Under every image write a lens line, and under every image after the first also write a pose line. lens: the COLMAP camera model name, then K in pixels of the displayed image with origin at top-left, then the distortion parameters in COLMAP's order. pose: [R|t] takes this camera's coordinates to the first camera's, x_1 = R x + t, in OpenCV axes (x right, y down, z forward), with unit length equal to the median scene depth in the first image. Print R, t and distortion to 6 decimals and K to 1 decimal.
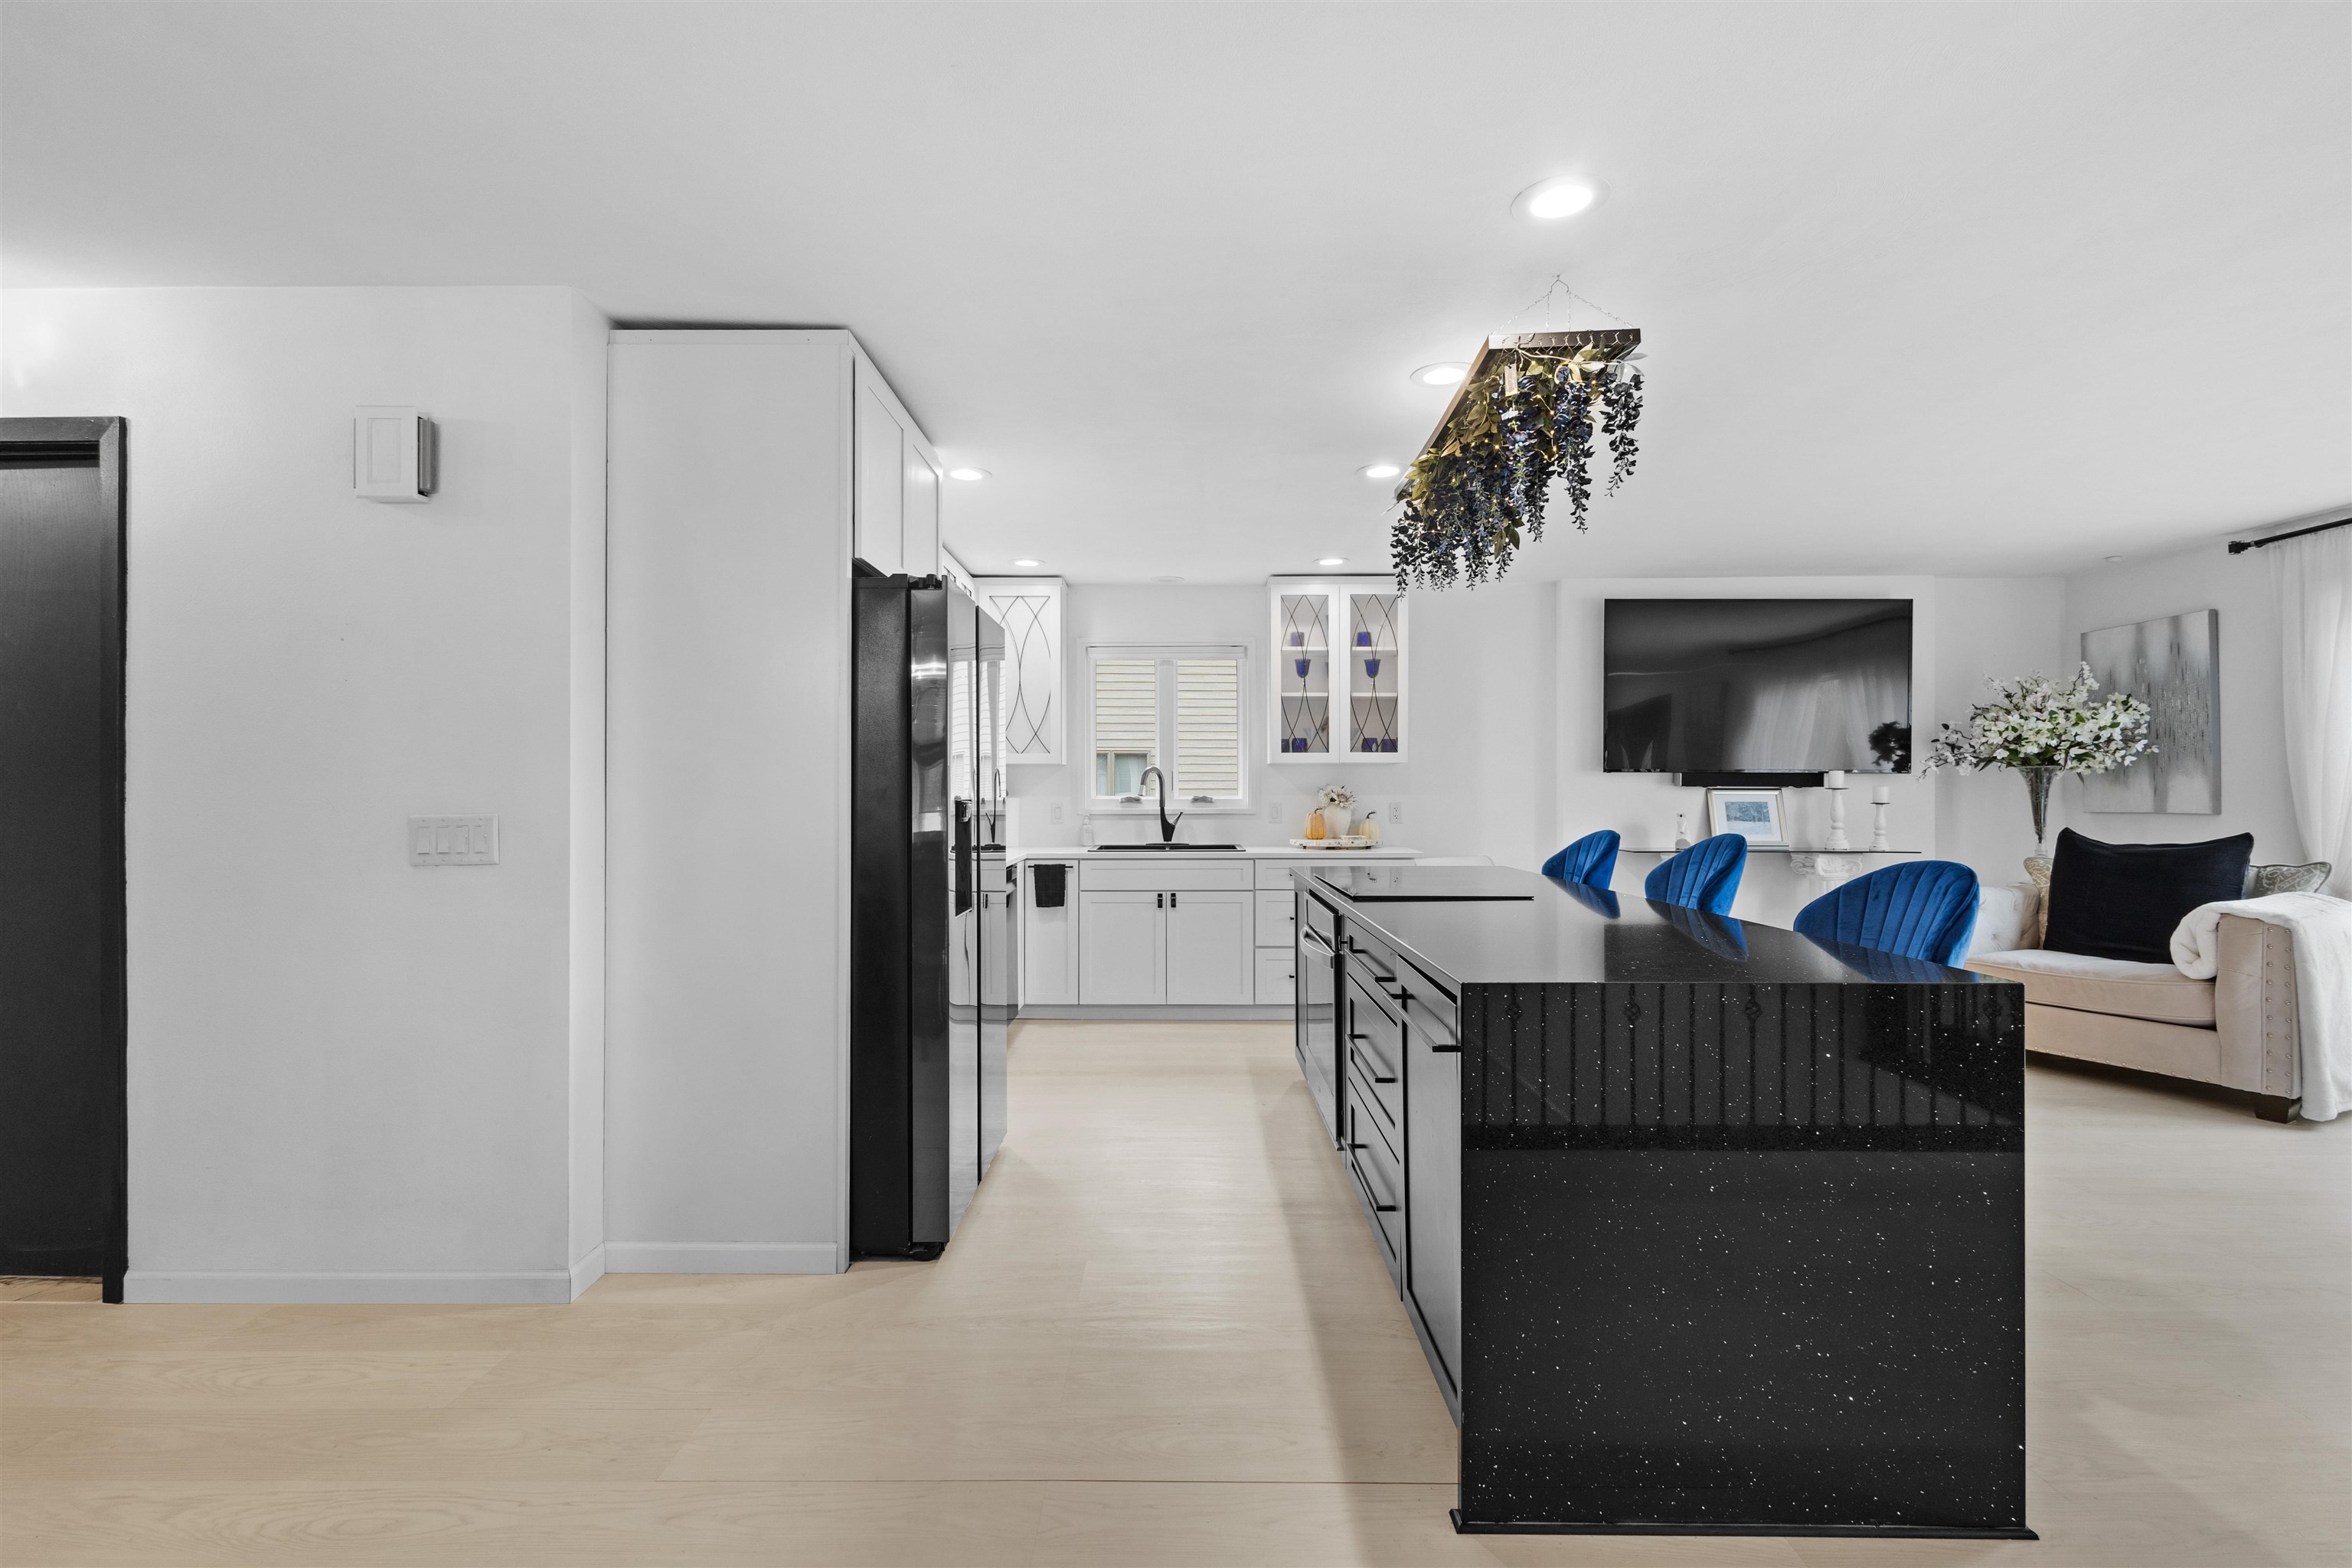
lens RADIAL K [[1088.7, 0, 1157.9], [0, 1088.7, 788.9], [0, 0, 1]] dist [0.004237, -0.000101]
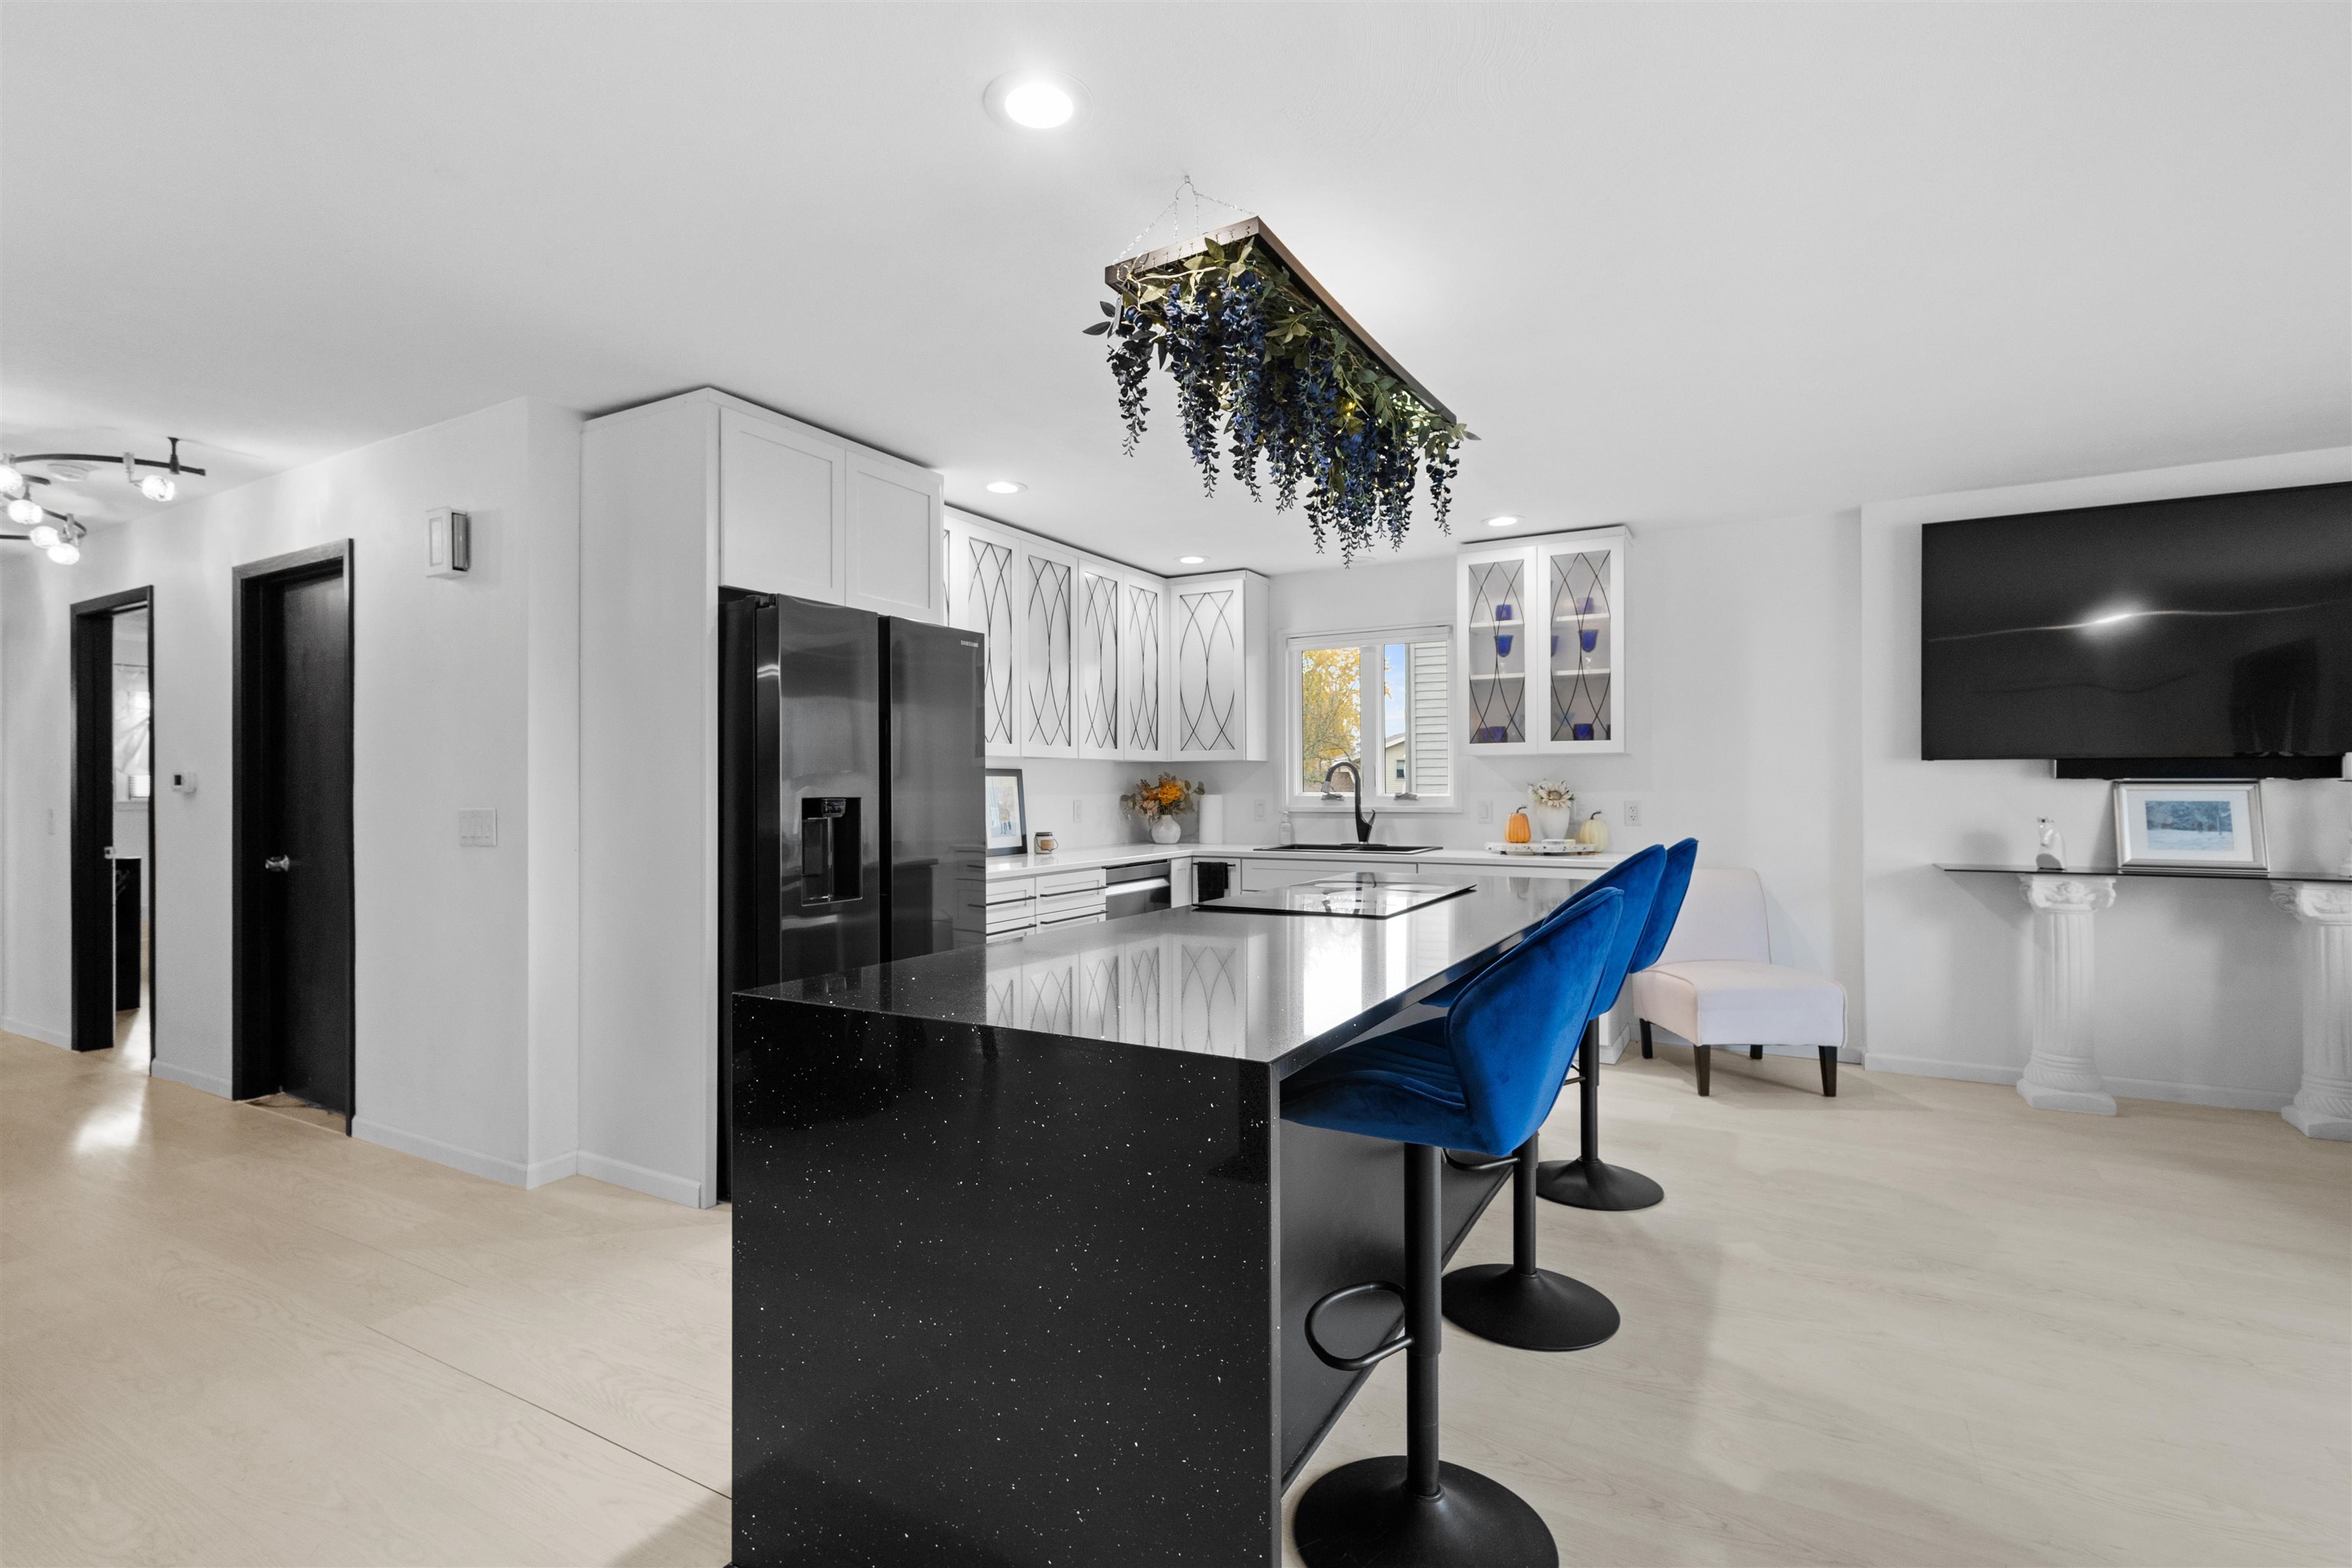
lens RADIAL K [[1087.6, 0, 1166.4], [0, 1087.6, 787.4], [0, 0, 1]] dist [0.003669, -0.000367]
pose [[0.873713, -0.003038, -0.486432, 0.348090], [0.004158, 0.999991, 0.001224, -0.000079], [0.486424, -0.003091, 0.873717, 0.117292]]
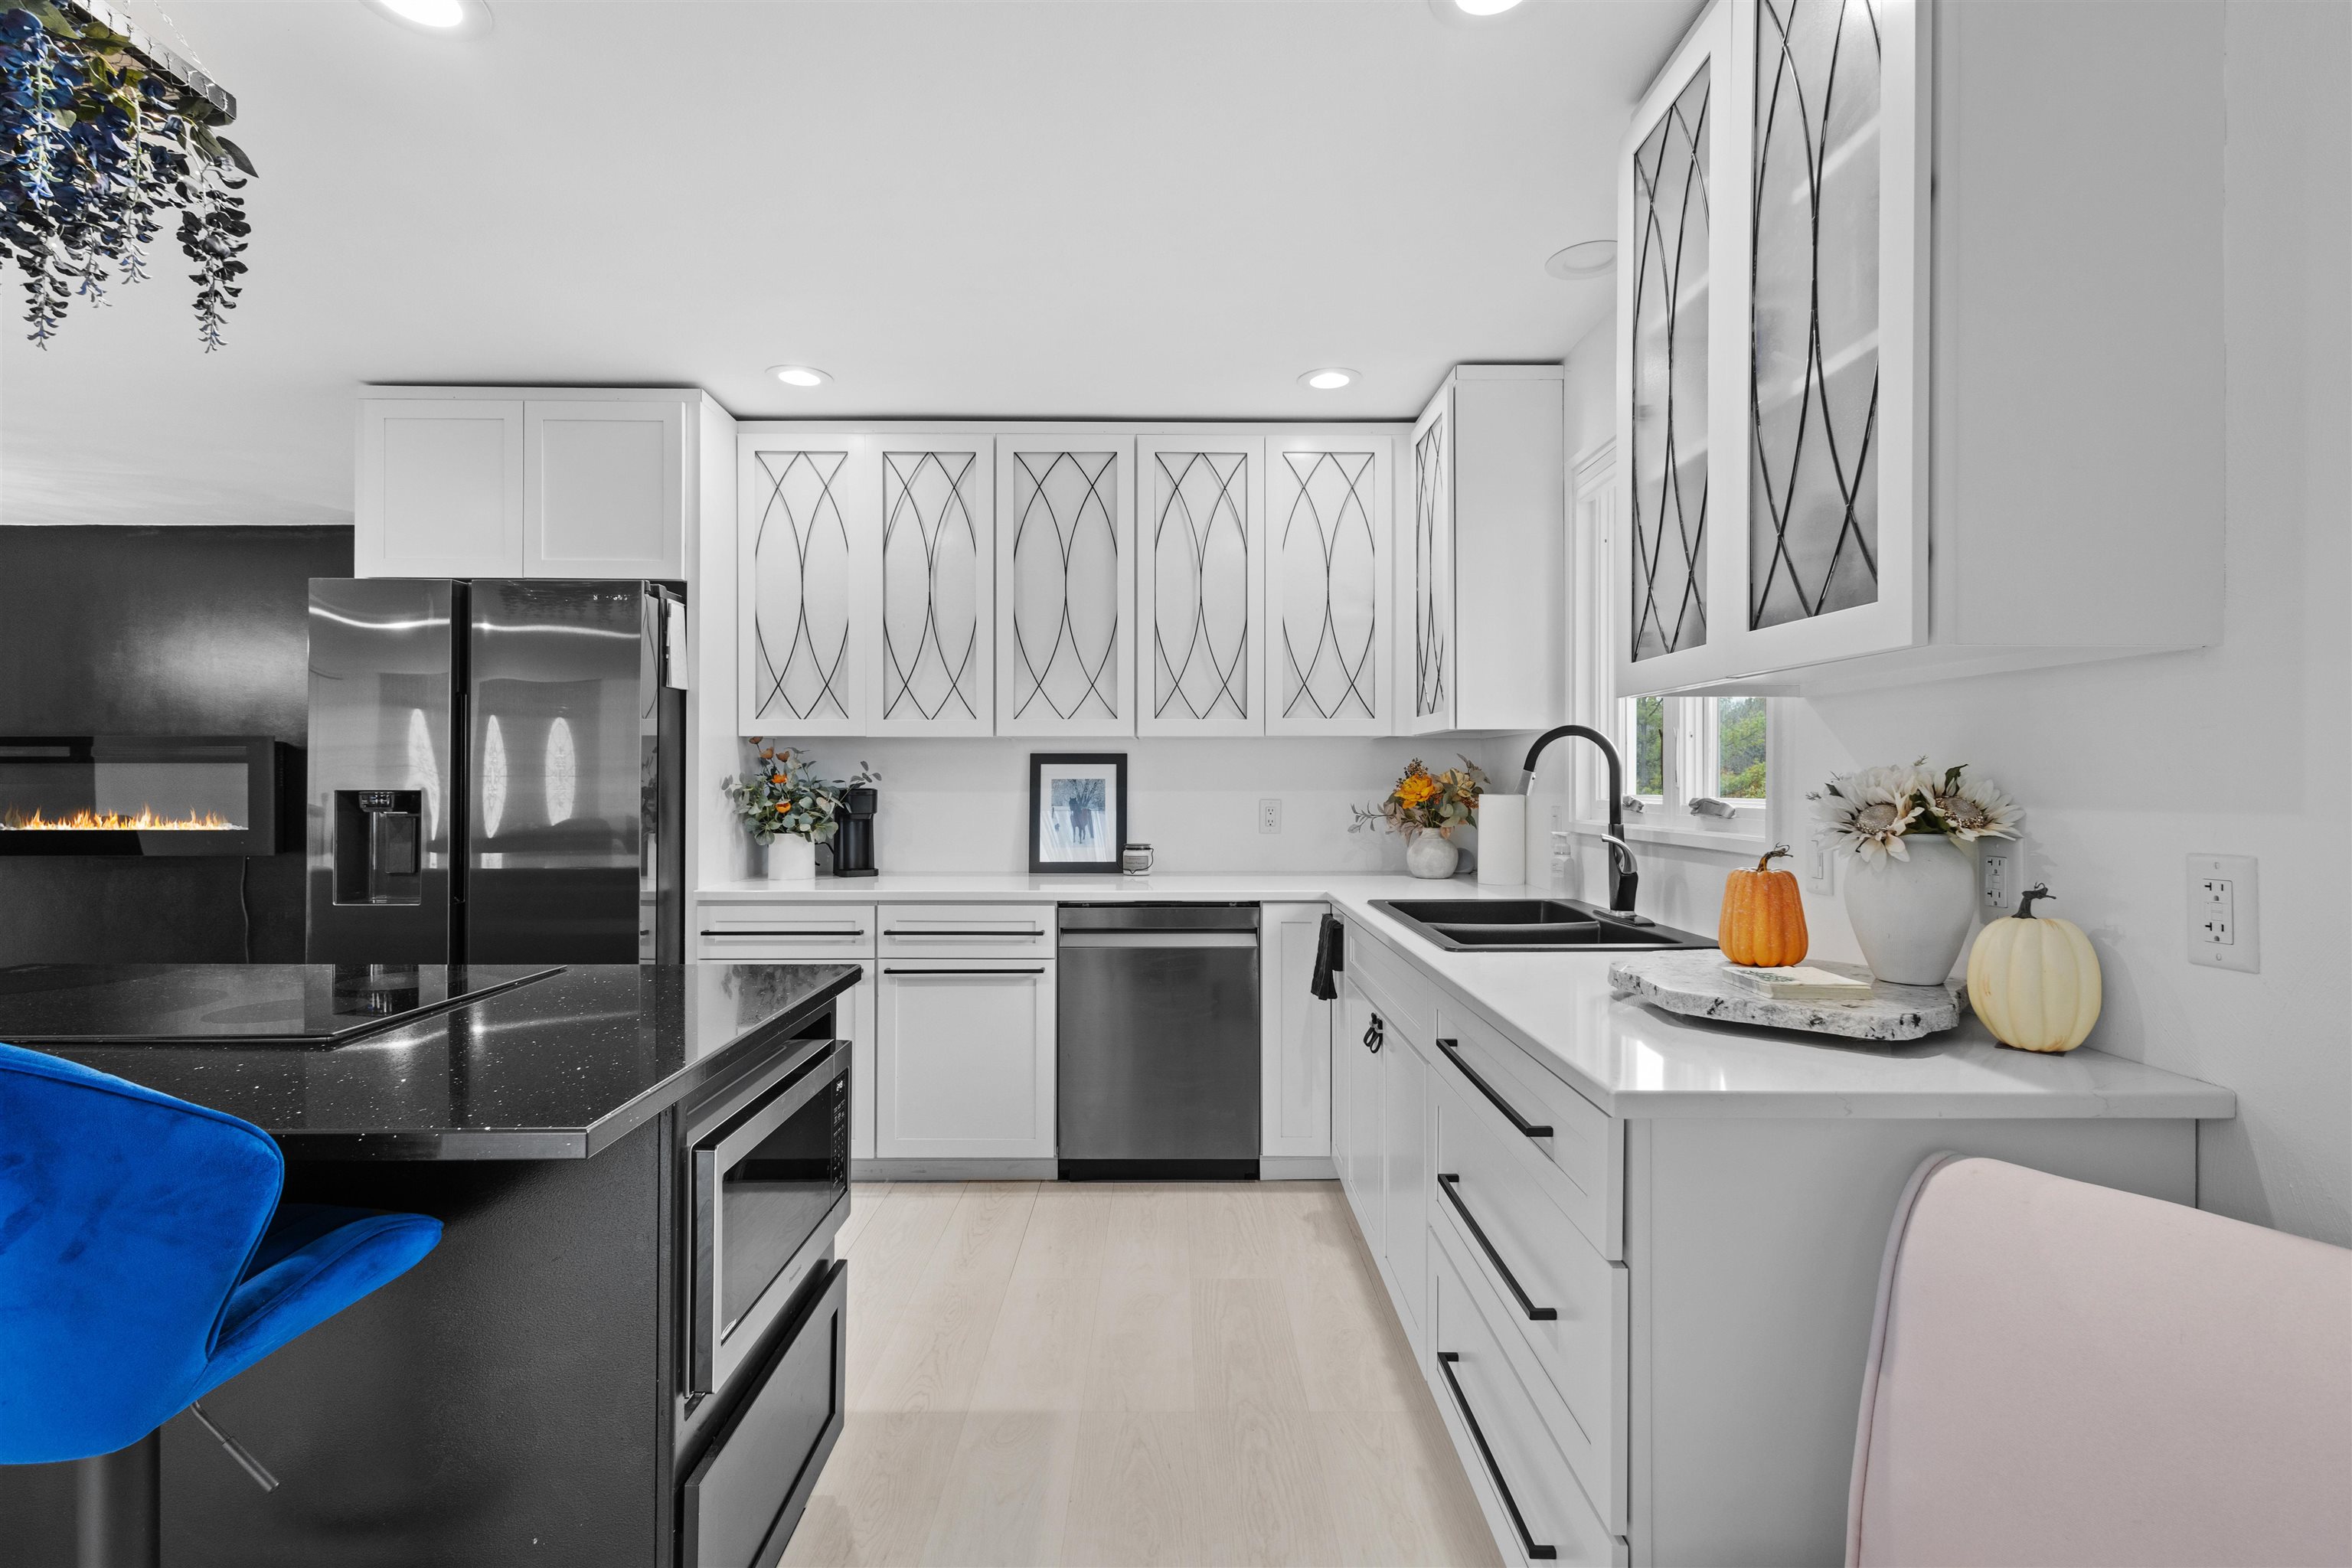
lens RADIAL K [[1066.3, 0, 1174.3], [0, 1066.3, 775.1], [0, 0, 1]] dist [0.004566, -0.003780]
pose [[0.020051, -0.002447, -0.999796, 0.438702], [0.000761, 0.999997, -0.002433, -0.000763], [0.999799, -0.000712, 0.020052, 0.916558]]
